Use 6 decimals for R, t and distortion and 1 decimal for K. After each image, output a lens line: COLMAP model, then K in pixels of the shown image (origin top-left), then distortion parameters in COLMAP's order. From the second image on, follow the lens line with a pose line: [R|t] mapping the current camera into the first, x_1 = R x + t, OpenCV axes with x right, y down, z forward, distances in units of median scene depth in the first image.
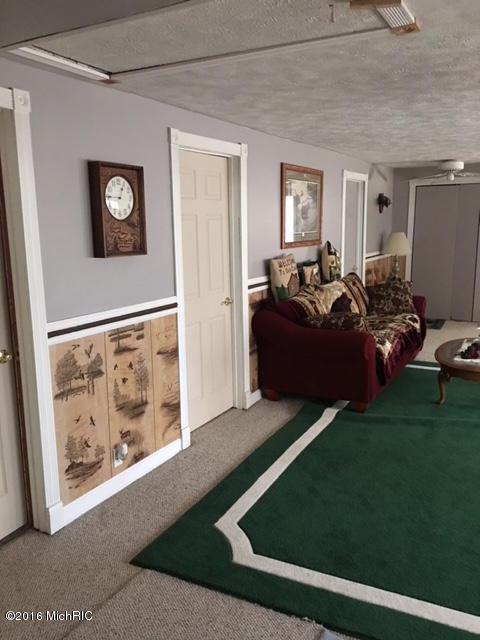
lens RADIAL K [[544.2, 0, 240.9], [0, 544.2, 321.5], [0, 0, 1]] dist [0.076626, -0.111693]
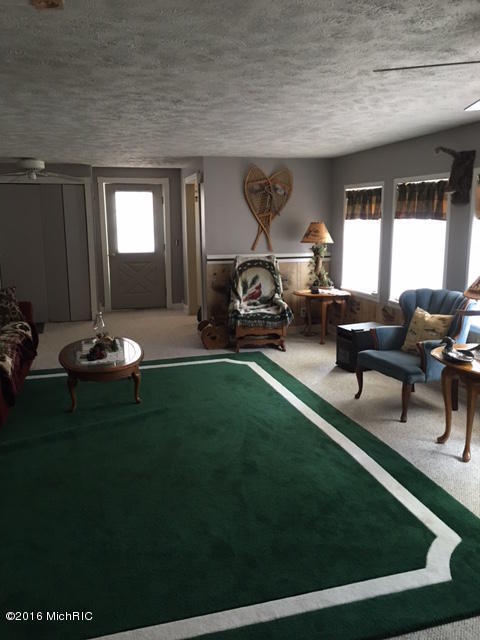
lens RADIAL K [[544.2, 0, 239.3], [0, 544.2, 318.4], [0, 0, 1]] dist [0.076626, -0.111693]
pose [[0.728253, -0.121238, 0.674499, -0.055960], [0.123941, 0.991297, 0.044363, -0.018354], [-0.674008, 0.051290, 0.736942, 0.083598]]
